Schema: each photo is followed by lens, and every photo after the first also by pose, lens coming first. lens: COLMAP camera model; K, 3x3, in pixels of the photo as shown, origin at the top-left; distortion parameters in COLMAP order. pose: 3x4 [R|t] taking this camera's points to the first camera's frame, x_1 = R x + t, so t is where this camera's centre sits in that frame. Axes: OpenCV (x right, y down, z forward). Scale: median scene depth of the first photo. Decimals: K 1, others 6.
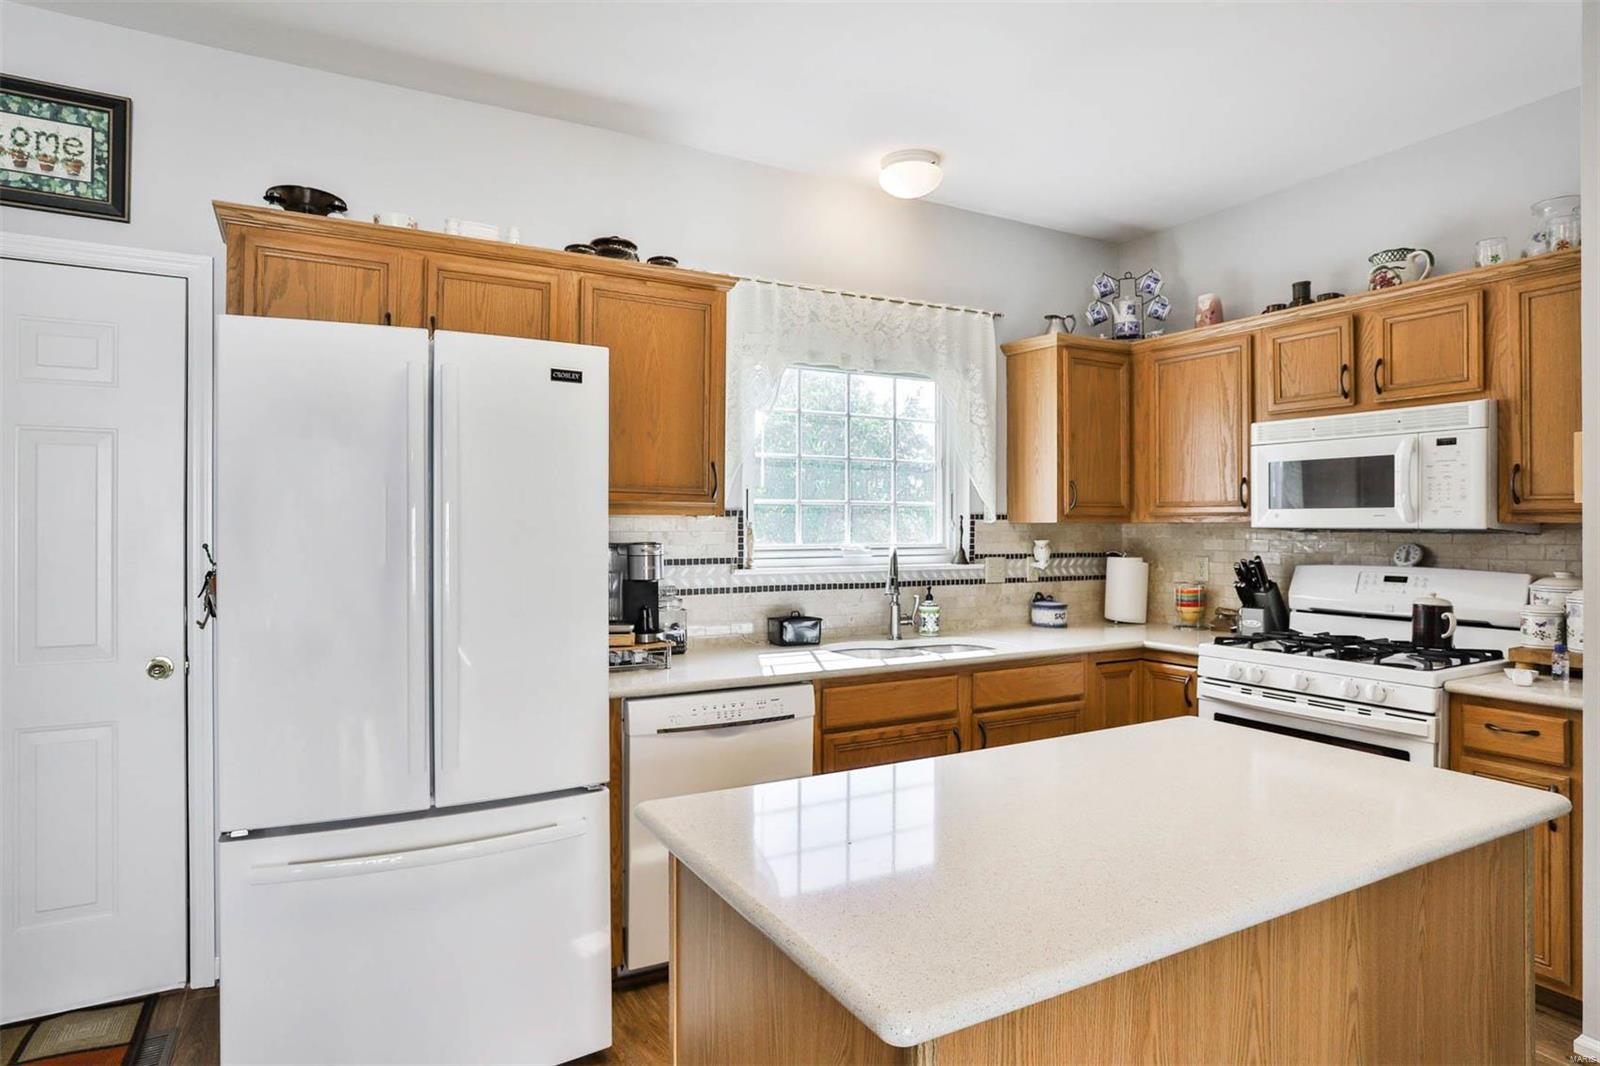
lens RADIAL K [[855.4, 0, 778.6], [0, 855.4, 530.3], [0, 0, 1]] dist [-0.070853, 0.038323]
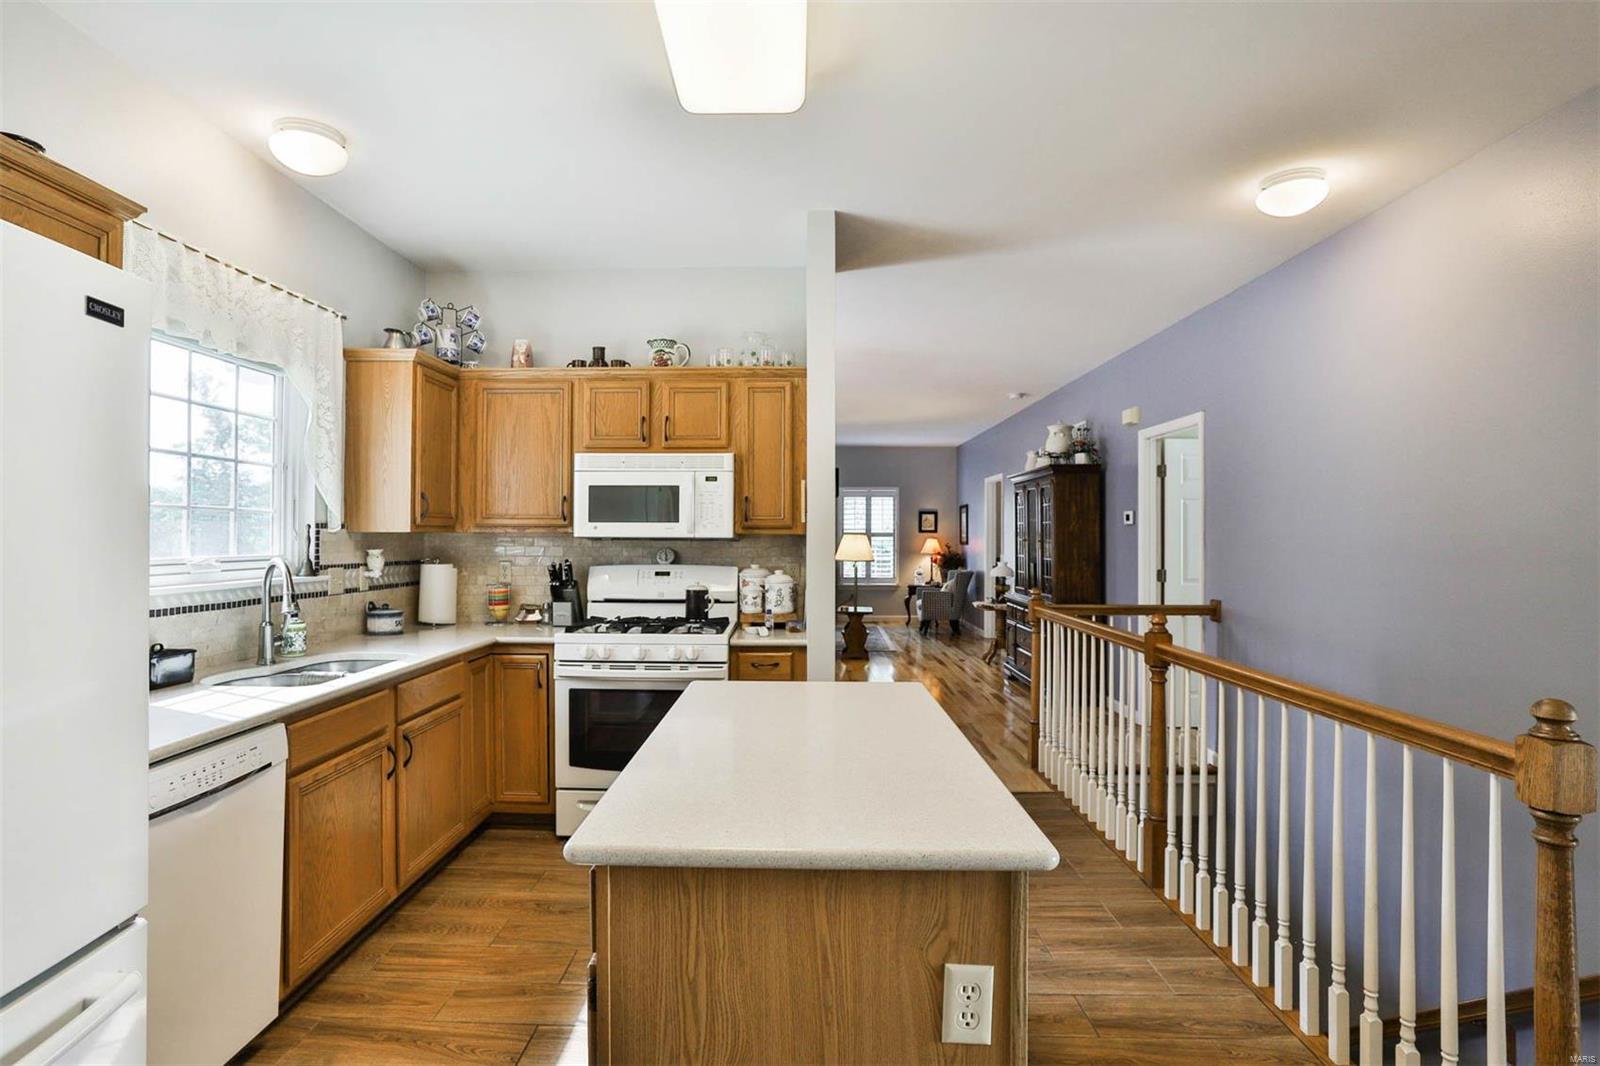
lens RADIAL K [[805.6, 0, 760.7], [0, 805.6, 529.1], [0, 0, 1]] dist [-0.067807, 0.039526]
pose [[0.514309, 0.006928, 0.857577, -0.311302], [0.002524, 0.999951, -0.009592, -0.002657], [-0.857601, 0.007098, 0.514266, 0.150246]]
